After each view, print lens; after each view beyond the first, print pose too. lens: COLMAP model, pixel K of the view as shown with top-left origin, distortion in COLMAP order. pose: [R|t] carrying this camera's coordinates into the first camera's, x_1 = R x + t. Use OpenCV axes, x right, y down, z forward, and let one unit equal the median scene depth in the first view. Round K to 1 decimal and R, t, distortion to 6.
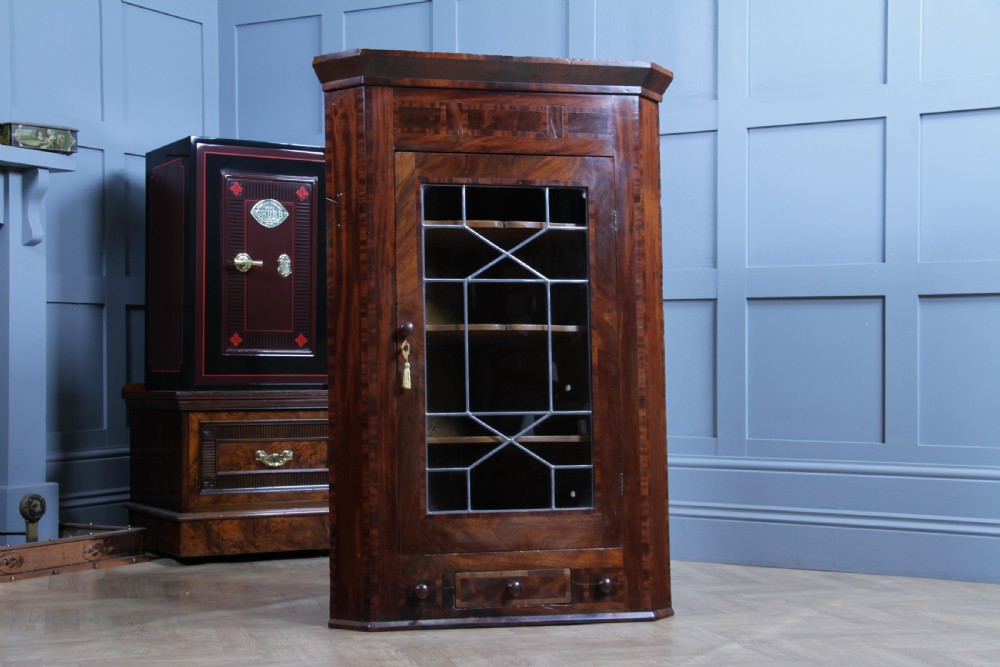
lens RADIAL K [[1621.8, 0, 490.8], [0, 1621.8, 338.8], [0, 0, 1]] dist [0.130494, 0.000000]
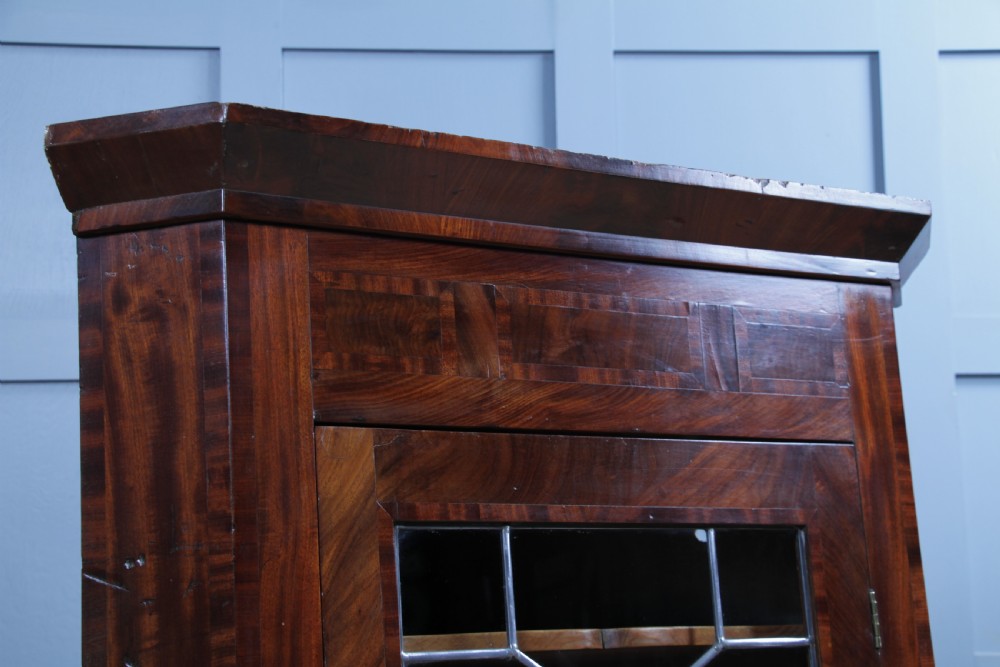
lens RADIAL K [[1730.3, 0, 495.4], [0, 1730.3, 349.0], [0, 0, 1]] dist [0.164234, 0.000000]
pose [[0.950001, 0.024243, 0.311304, -0.131030], [0.019044, 0.990627, -0.135262, -0.082334], [-0.311665, 0.134427, 0.940635, 0.657912]]
